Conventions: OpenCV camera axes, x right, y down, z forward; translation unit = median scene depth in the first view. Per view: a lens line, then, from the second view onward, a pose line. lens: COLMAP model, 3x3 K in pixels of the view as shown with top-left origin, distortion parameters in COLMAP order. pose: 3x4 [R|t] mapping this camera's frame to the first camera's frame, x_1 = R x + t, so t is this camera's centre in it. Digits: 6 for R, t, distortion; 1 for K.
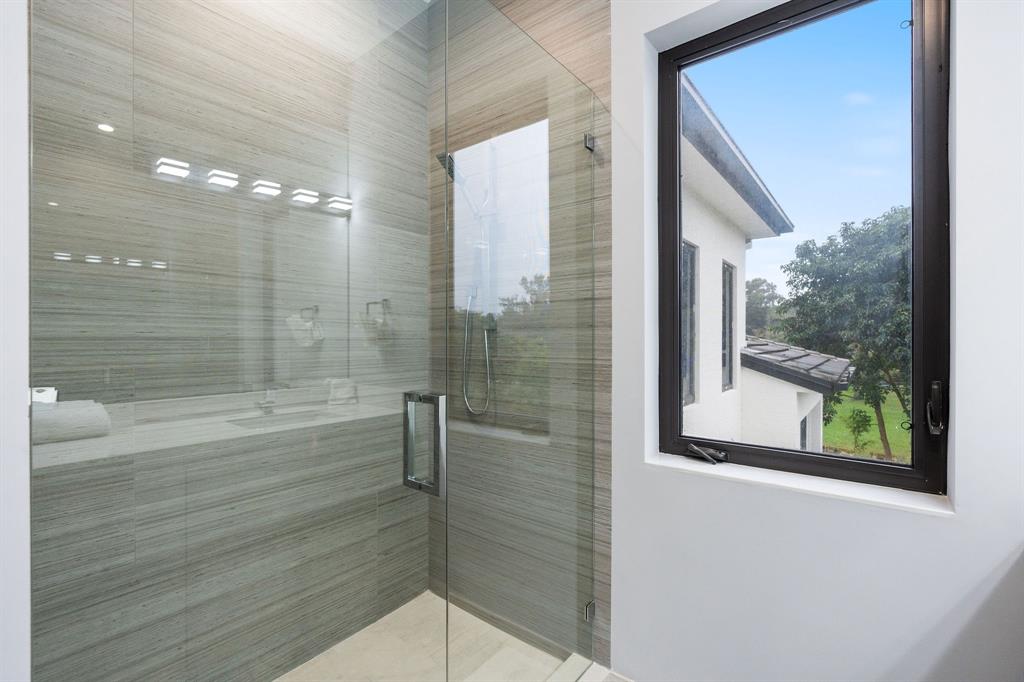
lens RADIAL K [[462.8, 0, 509.1], [0, 462.8, 337.9], [0, 0, 1]] dist [0.001846, 0.000281]
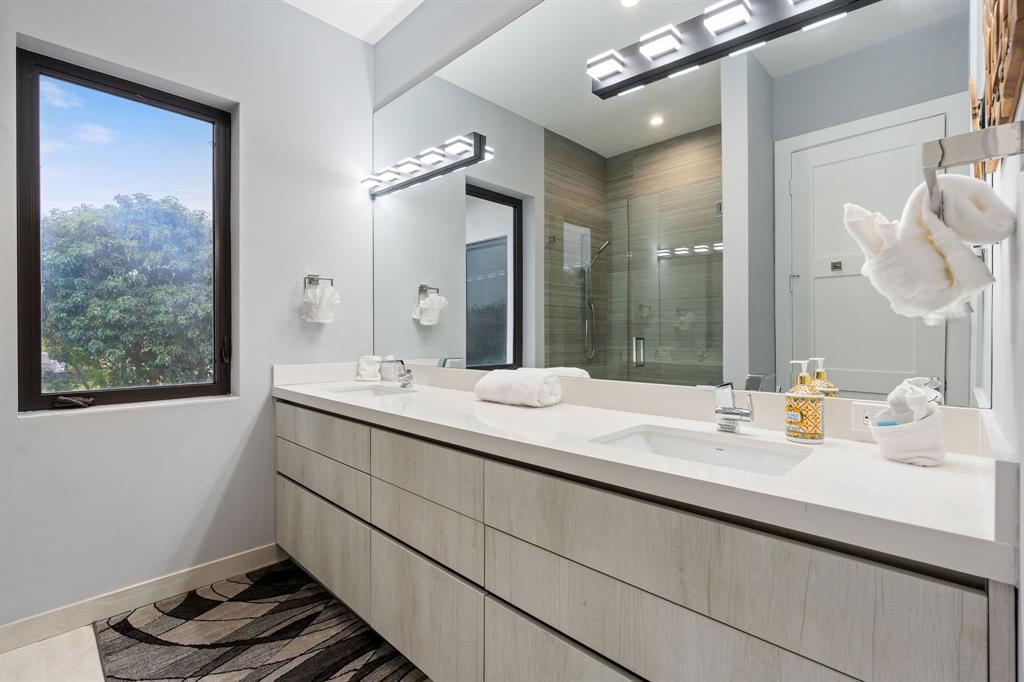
lens RADIAL K [[462.8, 0, 509.1], [0, 462.8, 337.9], [0, 0, 1]] dist [0.001846, 0.000281]
pose [[0.094482, -0.002117, 0.995524, -0.122610], [0.000796, 0.999998, 0.002050, 0.013103], [-0.995526, 0.000599, 0.094483, -0.048381]]
